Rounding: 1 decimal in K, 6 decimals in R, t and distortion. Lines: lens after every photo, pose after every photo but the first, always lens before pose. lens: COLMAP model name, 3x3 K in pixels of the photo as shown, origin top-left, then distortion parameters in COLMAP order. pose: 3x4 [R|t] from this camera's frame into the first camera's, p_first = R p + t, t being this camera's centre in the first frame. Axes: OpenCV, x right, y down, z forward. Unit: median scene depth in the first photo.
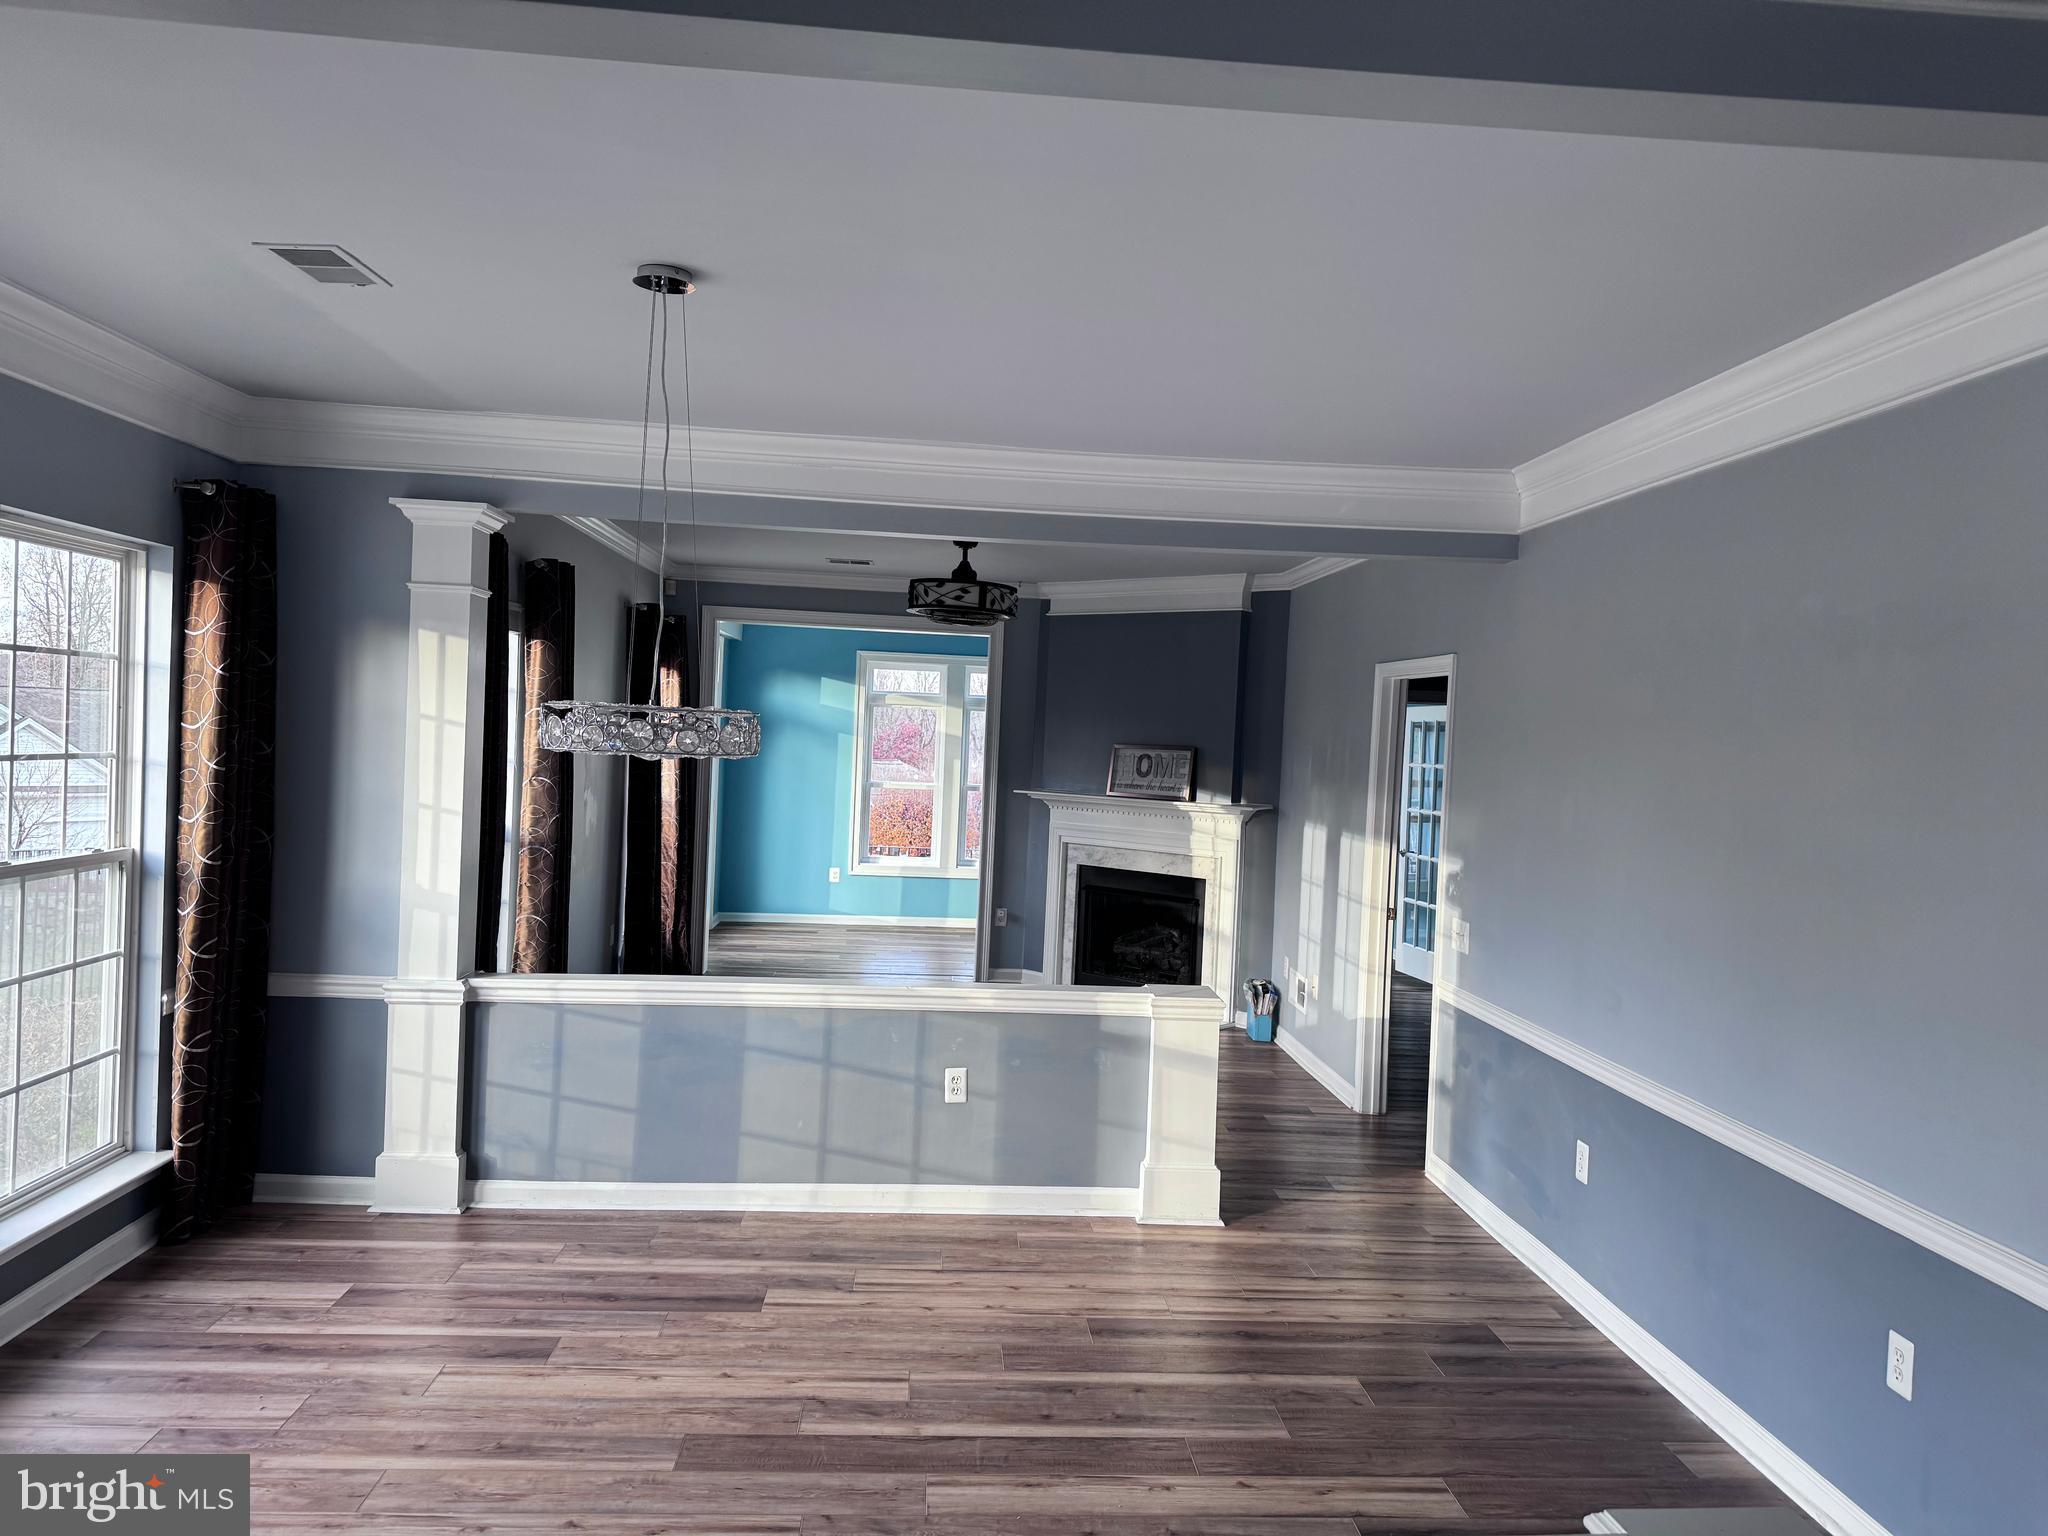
lens RADIAL K [[1447.0, 0, 1042.2], [0, 1447.0, 763.8], [0, 0, 1]] dist [0.082111, -0.090550]
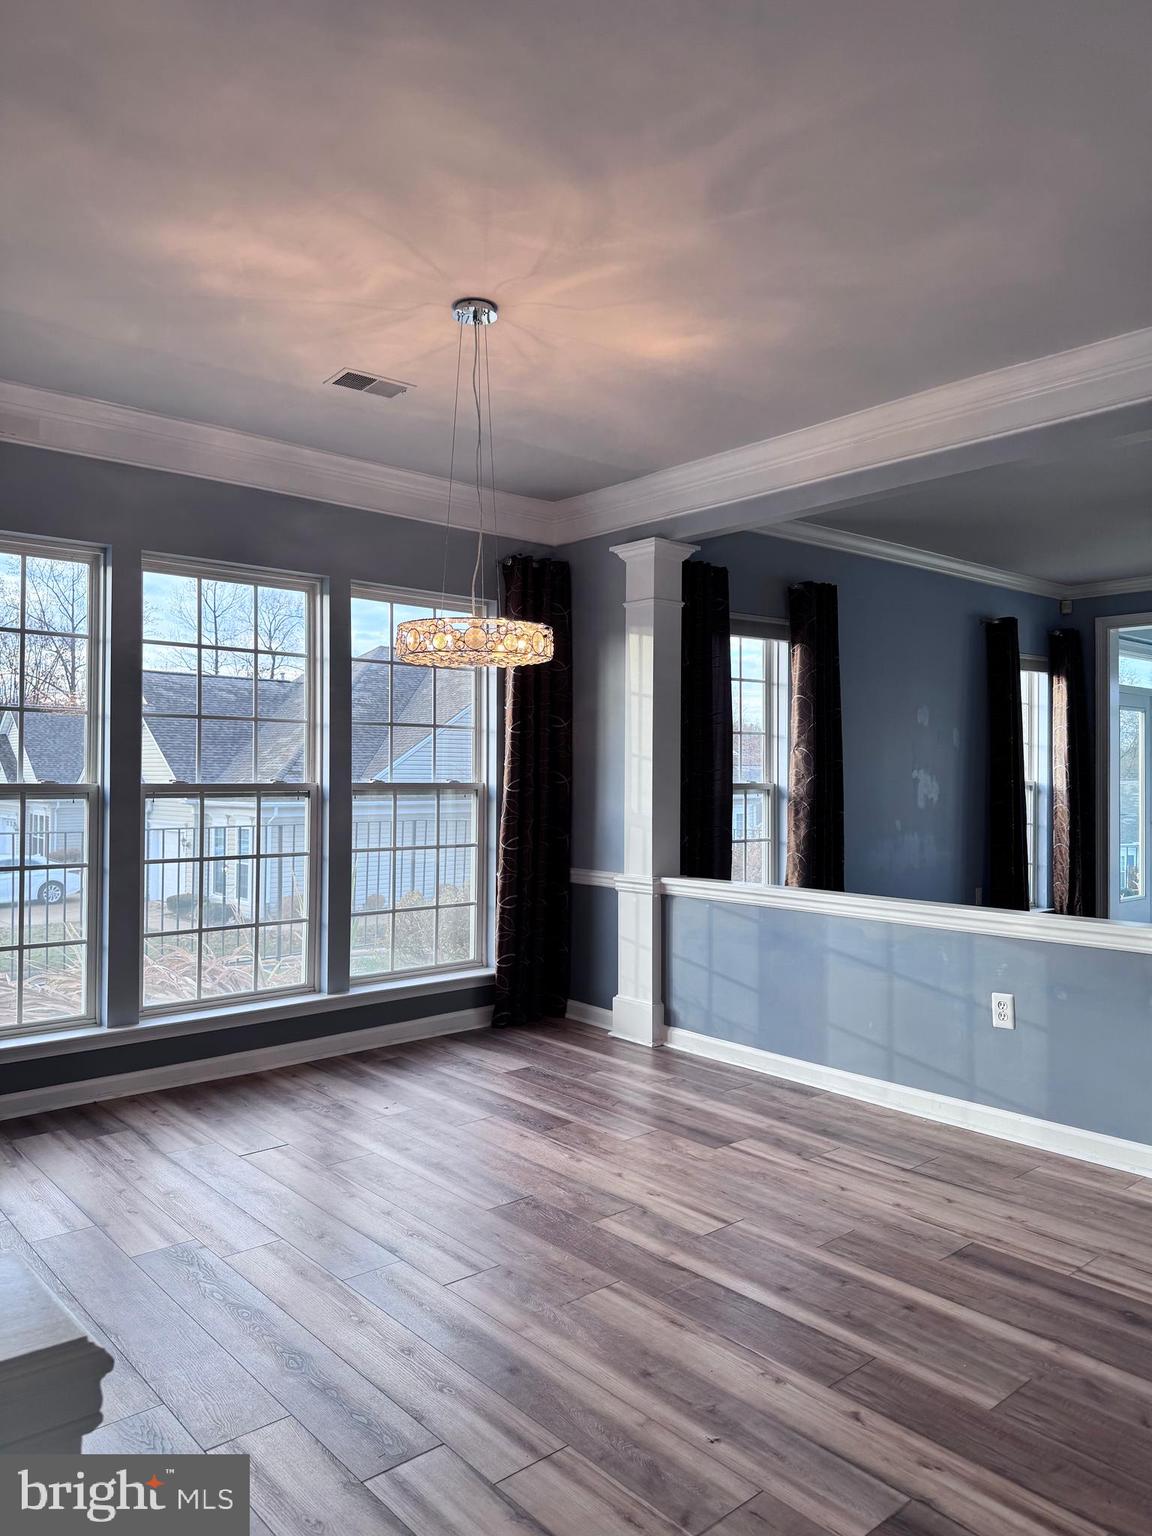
lens RADIAL K [[1085.3, 0, 579.8], [0, 1085.3, 756.4], [0, 0, 1]] dist [0.082111, -0.090550]
pose [[0.601538, -0.054617, -0.796975, 0.393766], [0.005763, 0.997931, -0.064038, 0.097847], [0.798823, 0.033928, 0.600608, 0.316807]]
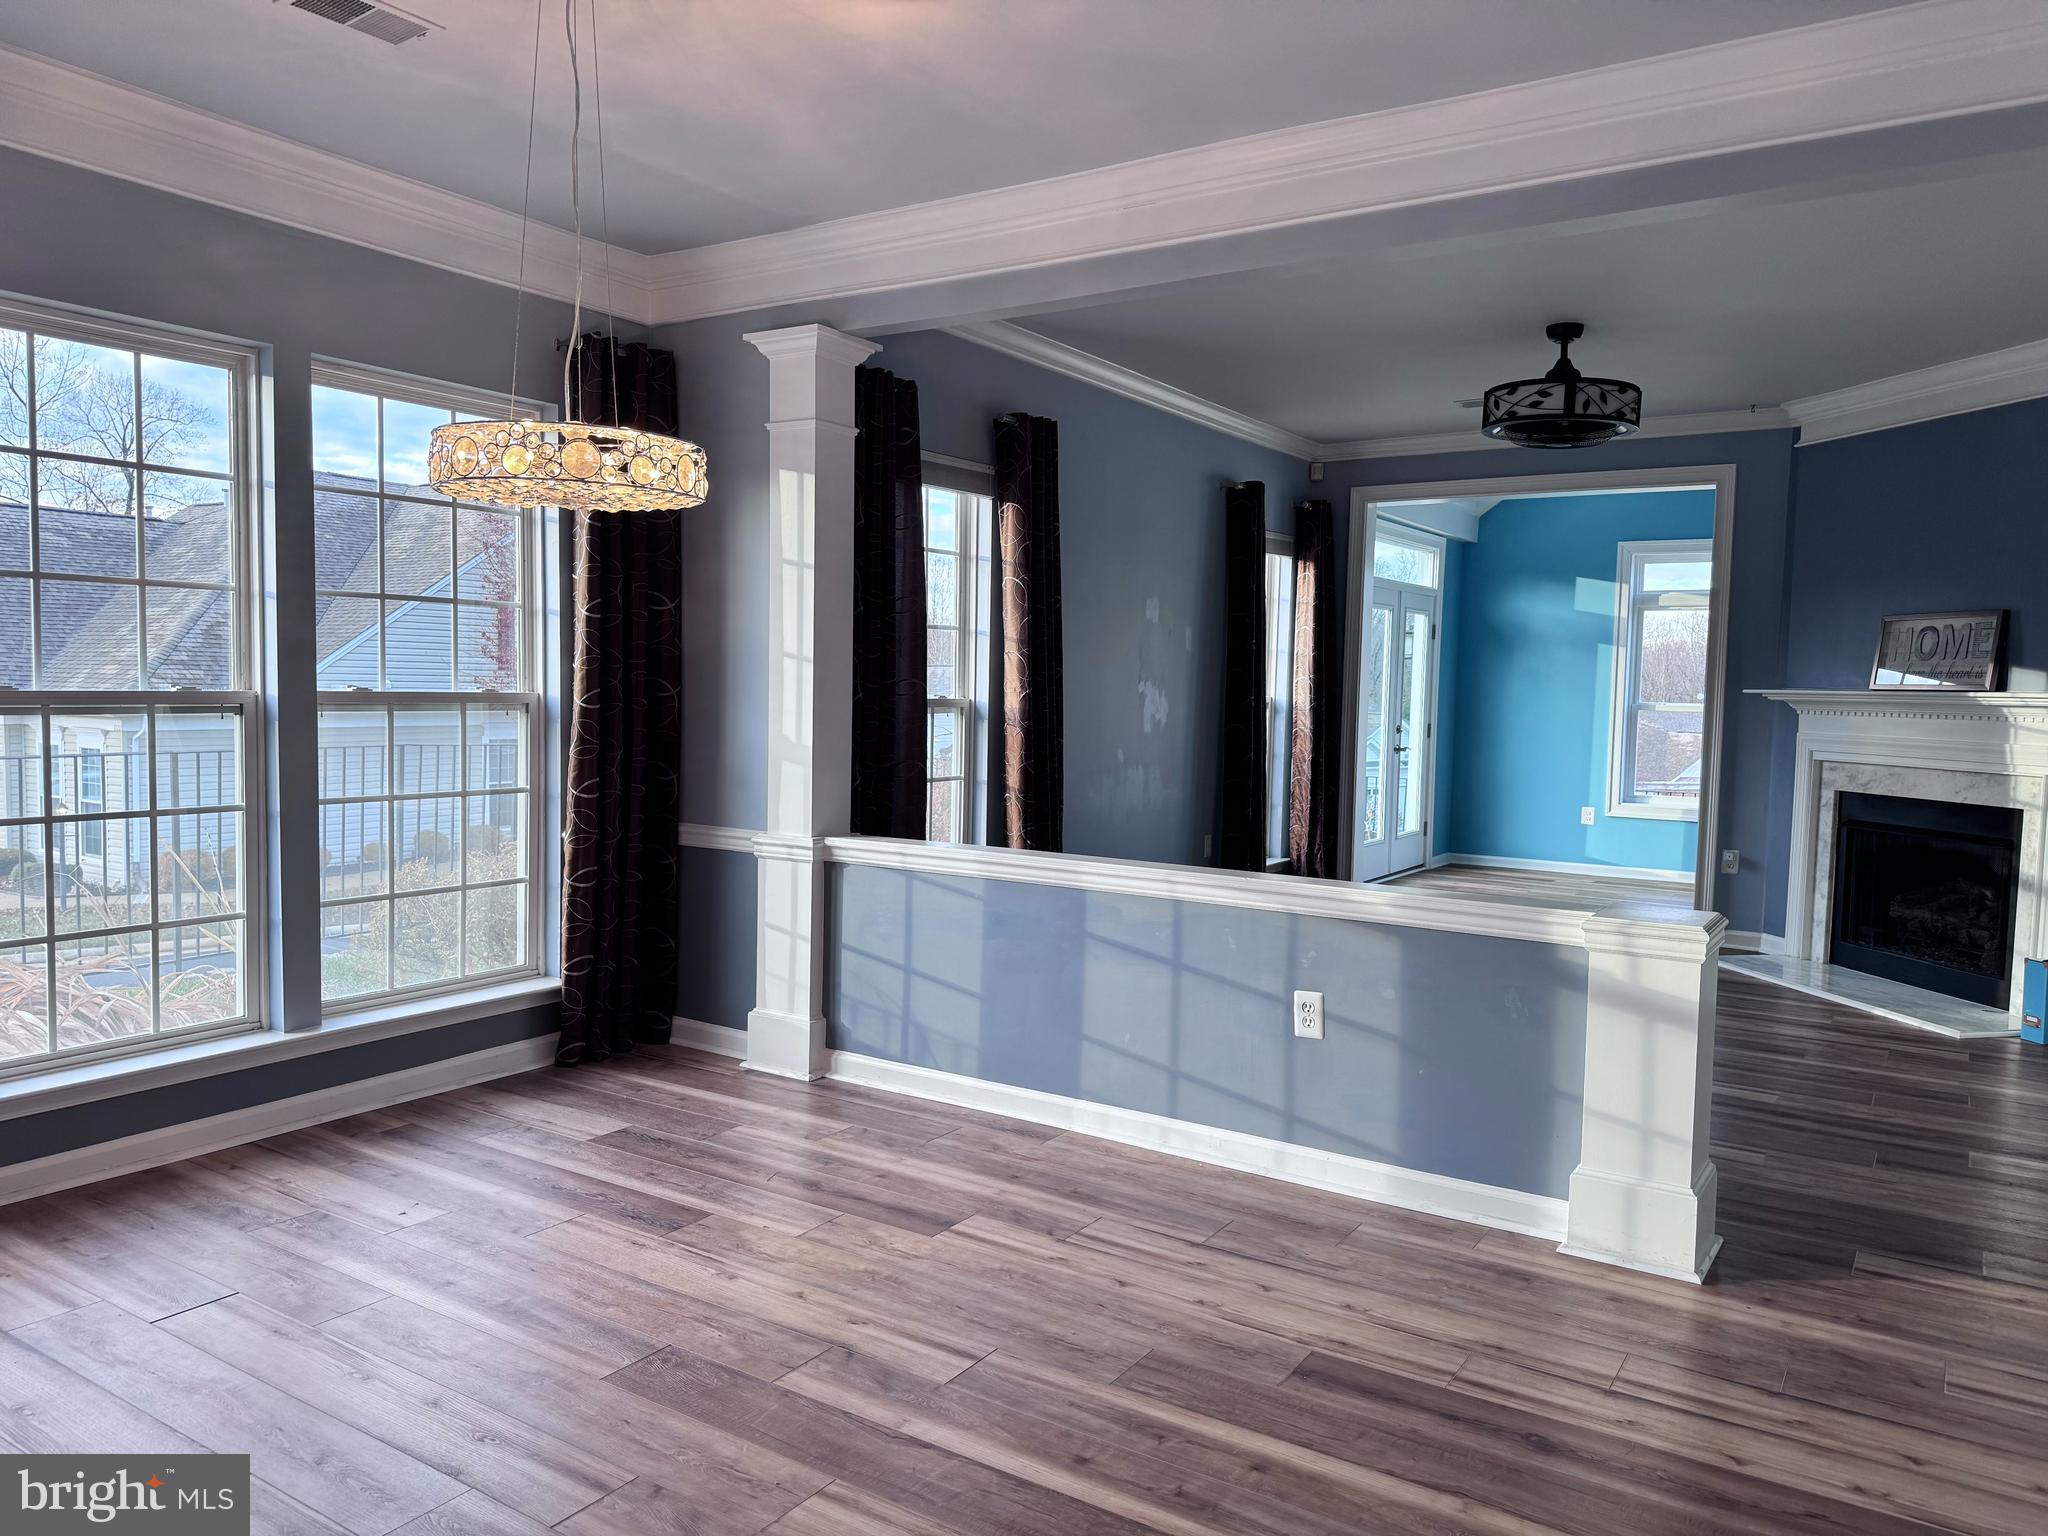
lens RADIAL K [[1447.0, 0, 1026.7], [0, 1447.0, 775.0], [0, 0, 1]] dist [0.082111, -0.090550]
pose [[0.793889, 0.012252, -0.607939, 0.286575], [0.001817, 0.999745, 0.022521, 0.085601], [0.608060, -0.018984, 0.793664, 0.336999]]
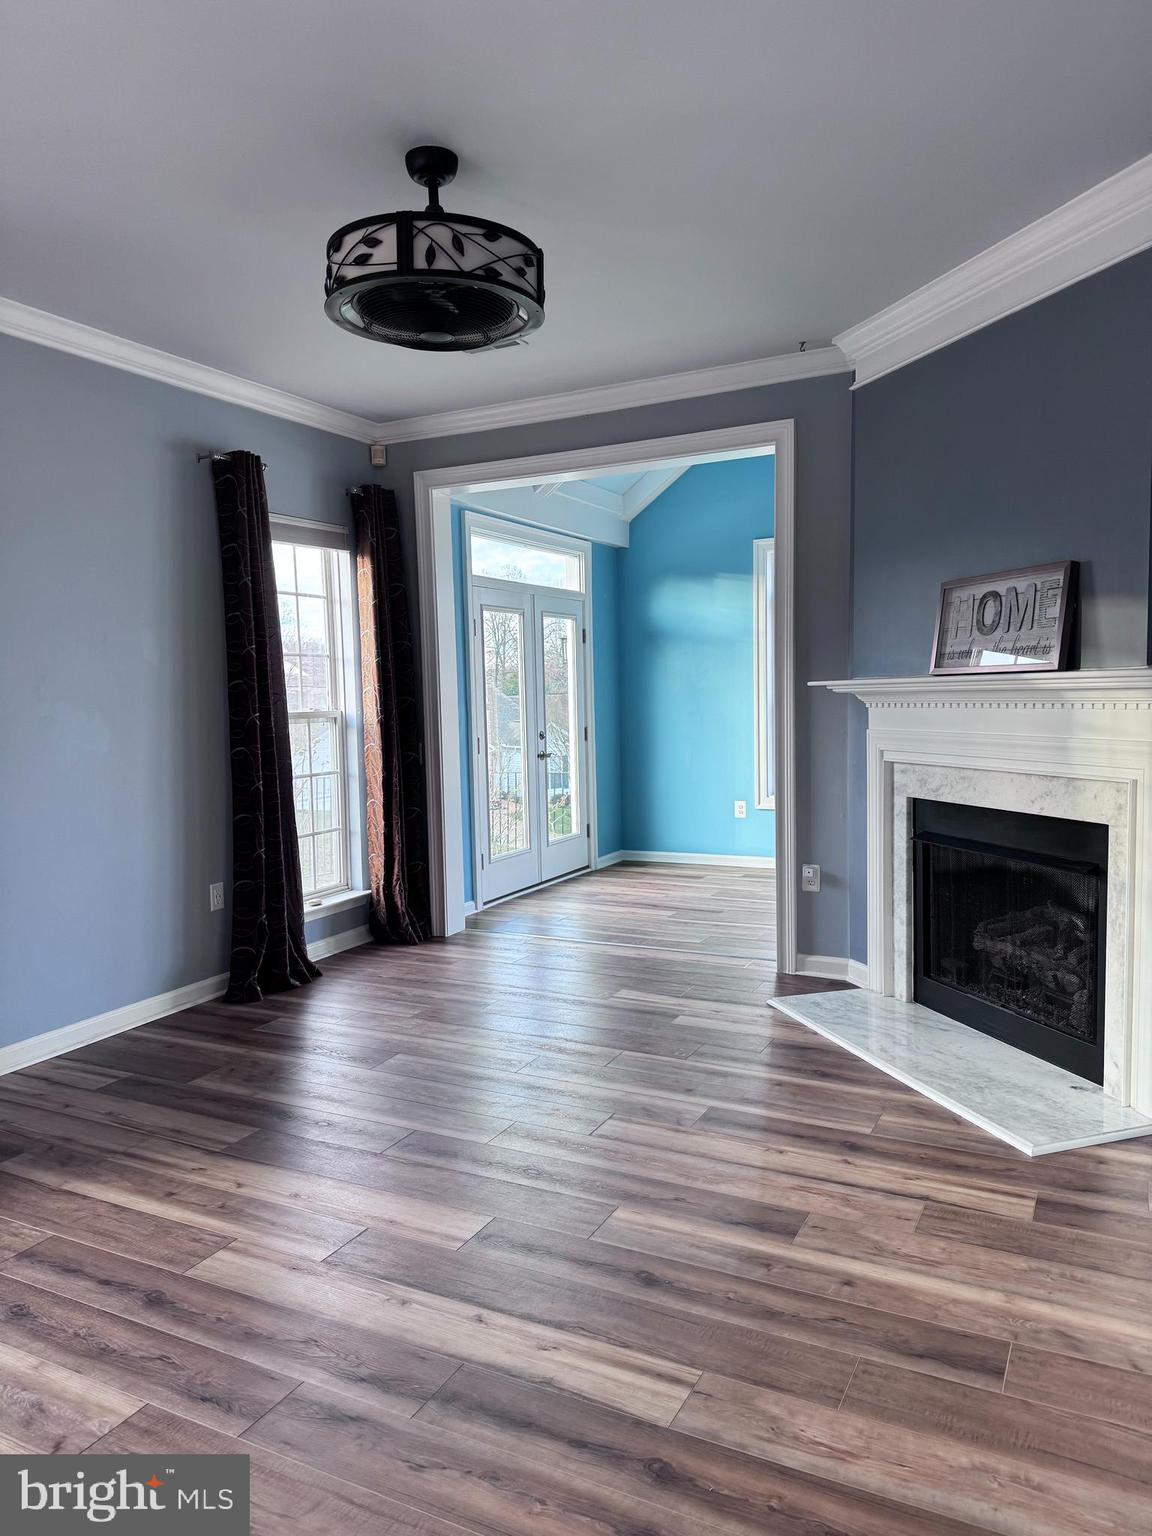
lens RADIAL K [[1085.3, 0, 555.3], [0, 1085.3, 774.1], [0, 0, 1]] dist [0.082111, -0.090550]
pose [[0.842580, -0.024318, -0.538022, 0.280121], [0.051931, 0.997994, 0.036220, 0.068810], [0.536062, -0.058458, 0.842152, 1.031593]]
